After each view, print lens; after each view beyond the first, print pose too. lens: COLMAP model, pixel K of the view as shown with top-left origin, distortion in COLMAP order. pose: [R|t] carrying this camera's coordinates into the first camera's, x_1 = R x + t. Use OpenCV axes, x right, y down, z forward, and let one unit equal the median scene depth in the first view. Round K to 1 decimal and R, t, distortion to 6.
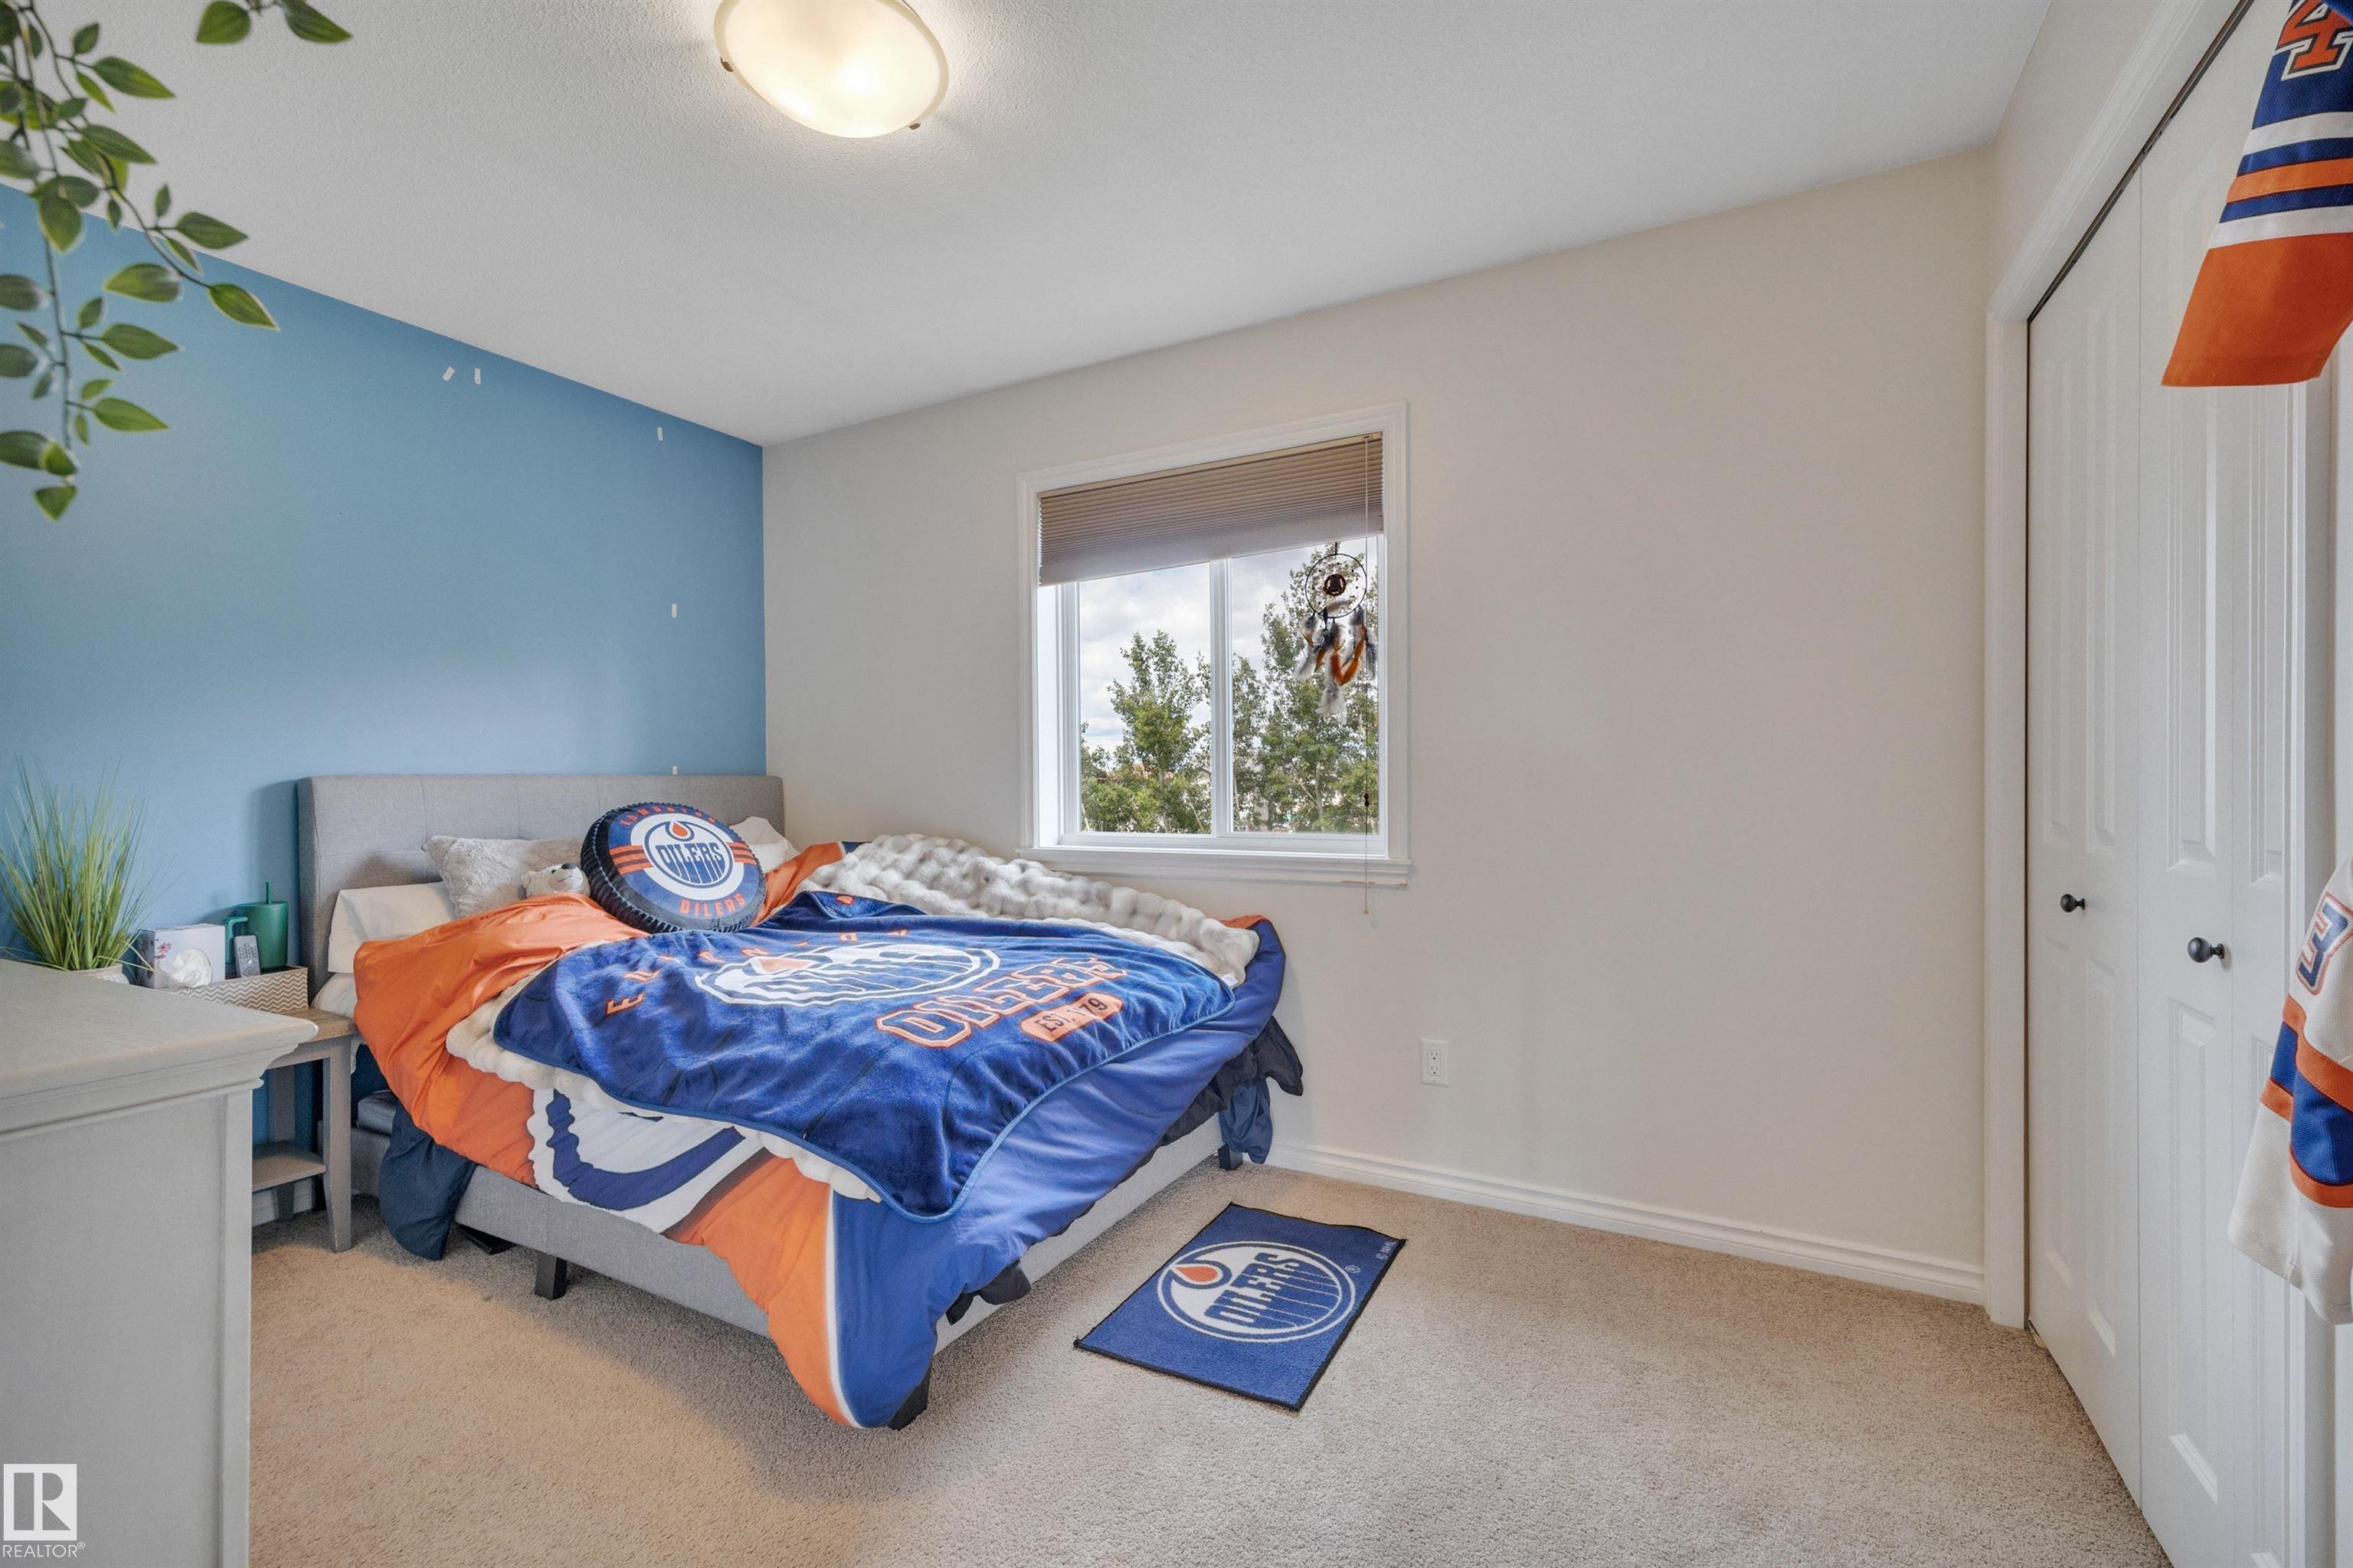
lens RADIAL K [[1036.3, 0, 1169.3], [0, 1036.3, 777.8], [0, 0, 1]] dist [-0.007525, 0.001702]
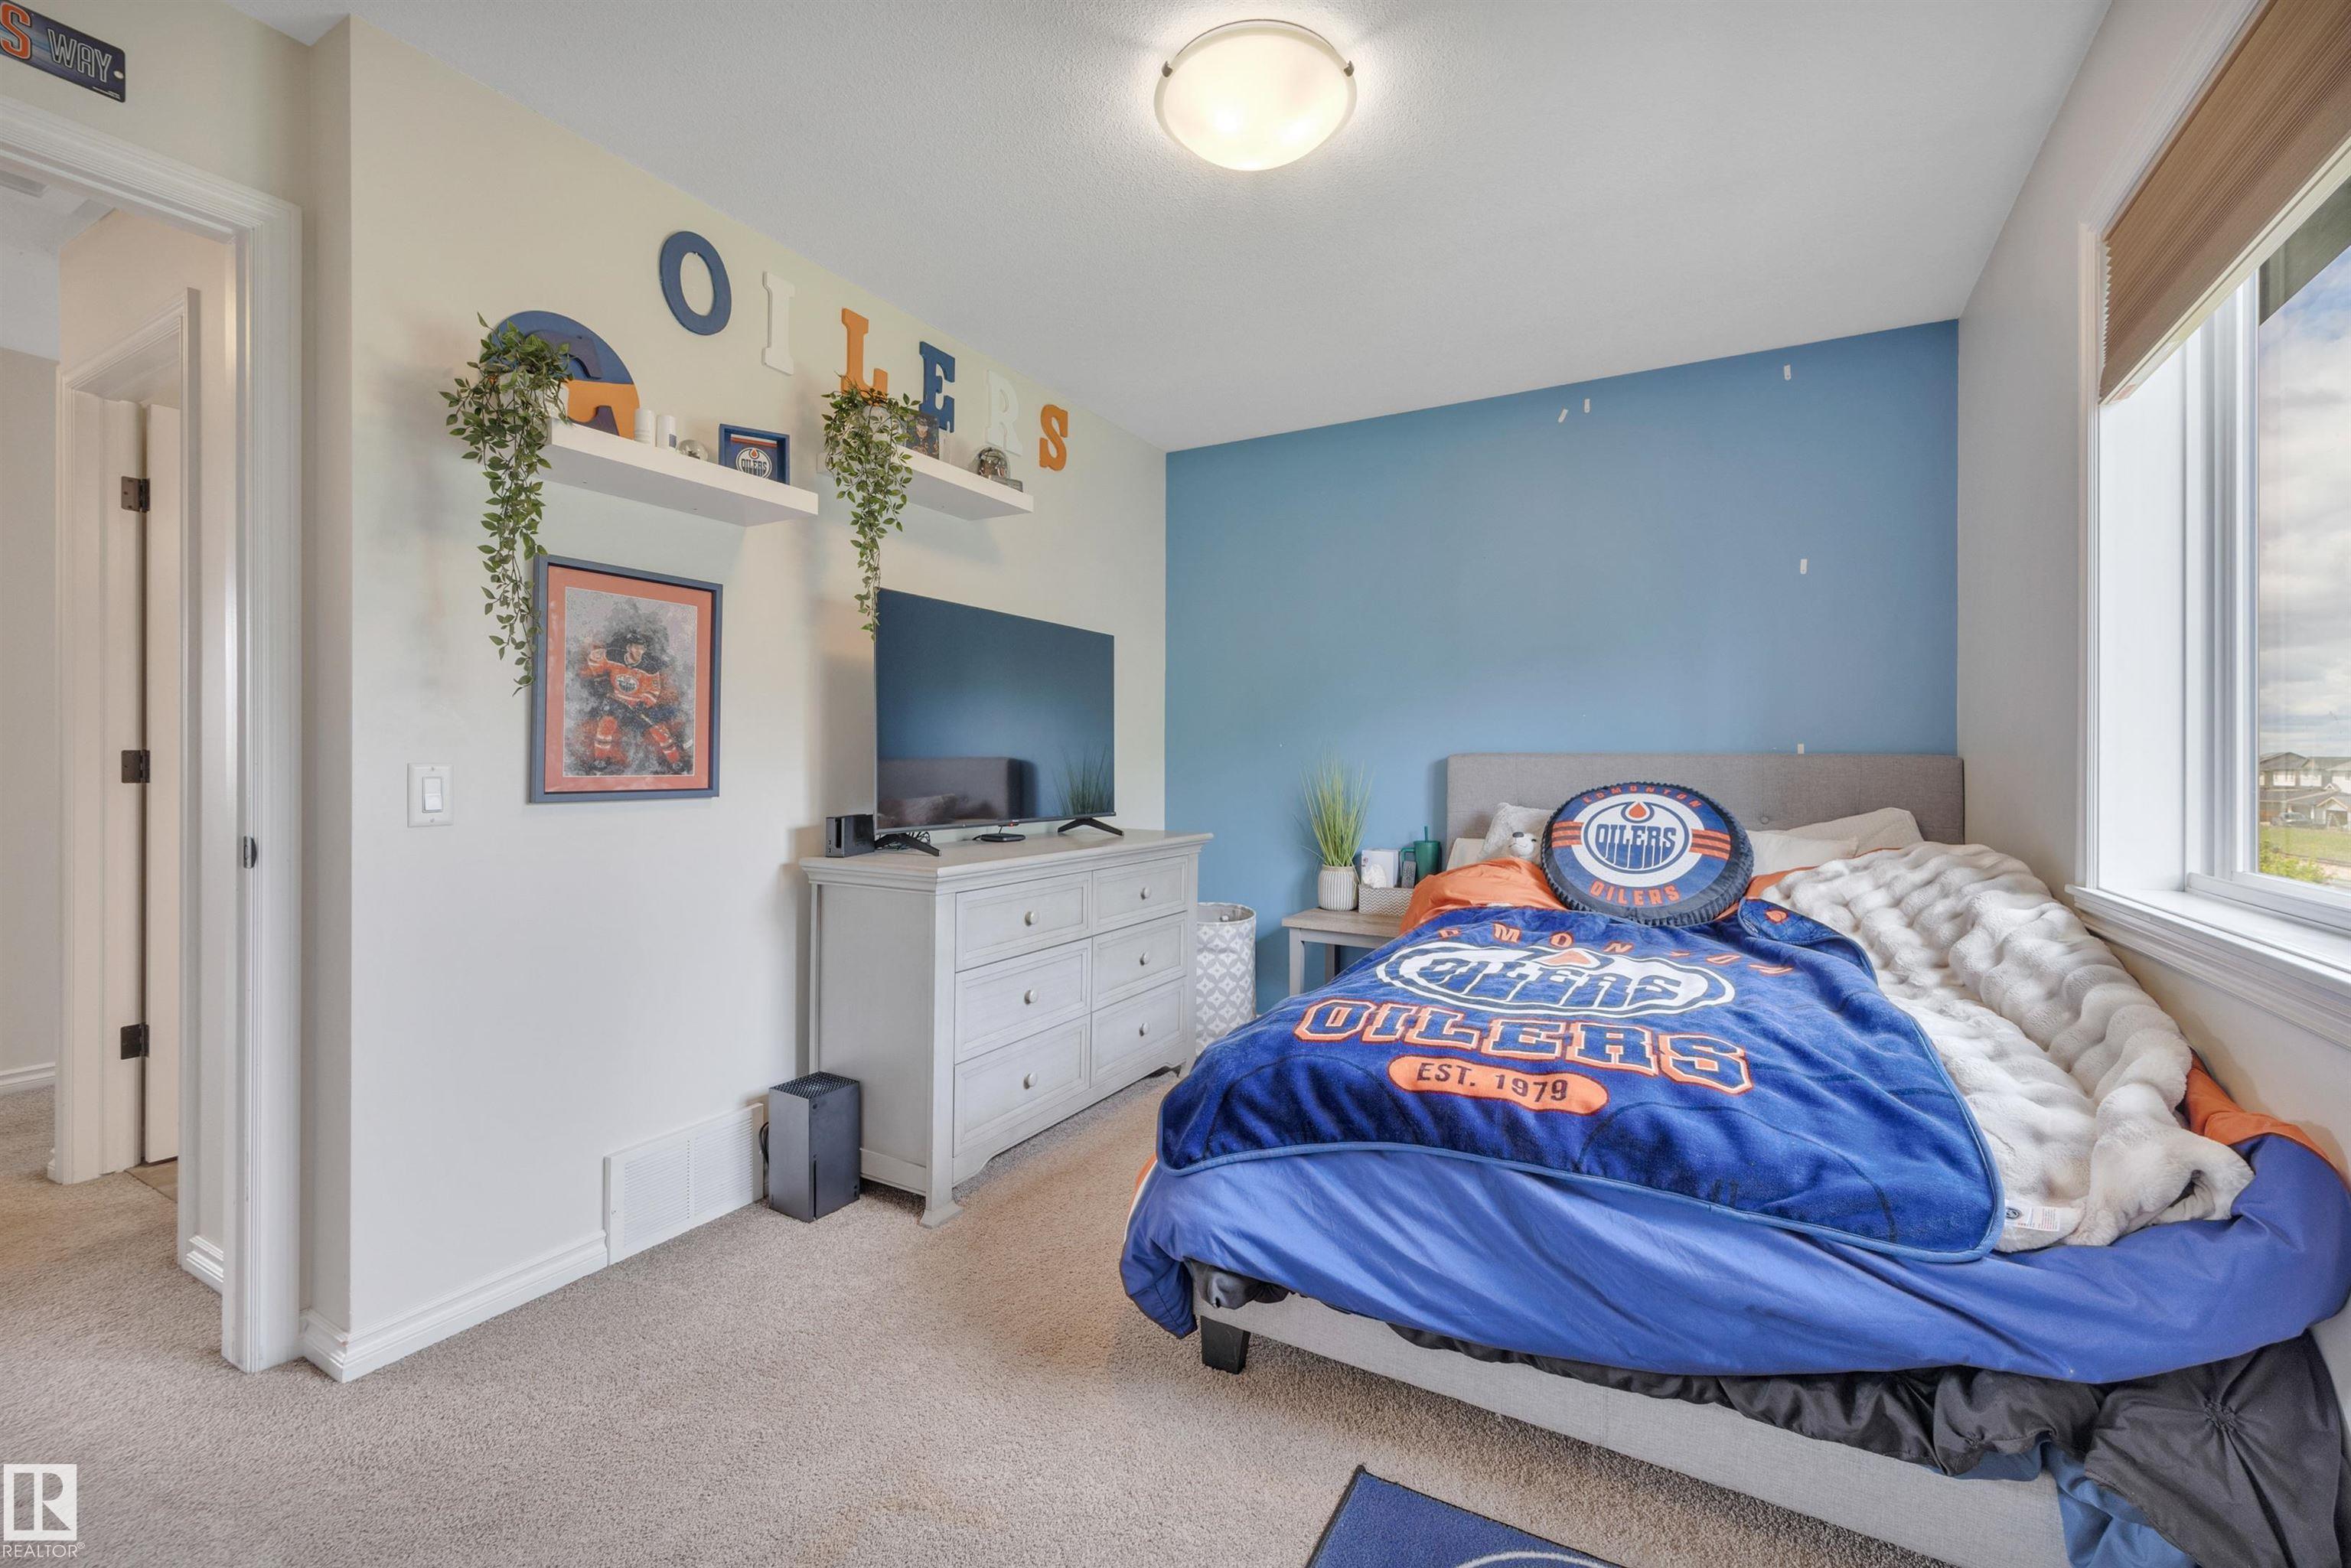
lens RADIAL K [[979.7, 0, 1183.3], [0, 979.7, 773.3], [0, 0, 1]] dist [-0.001429, 0.000002]
pose [[-0.025244, 0.018264, -0.999514, 0.475308], [-0.003482, 0.999825, 0.018358, -0.000020], [0.999675, 0.003944, -0.025176, 0.636843]]
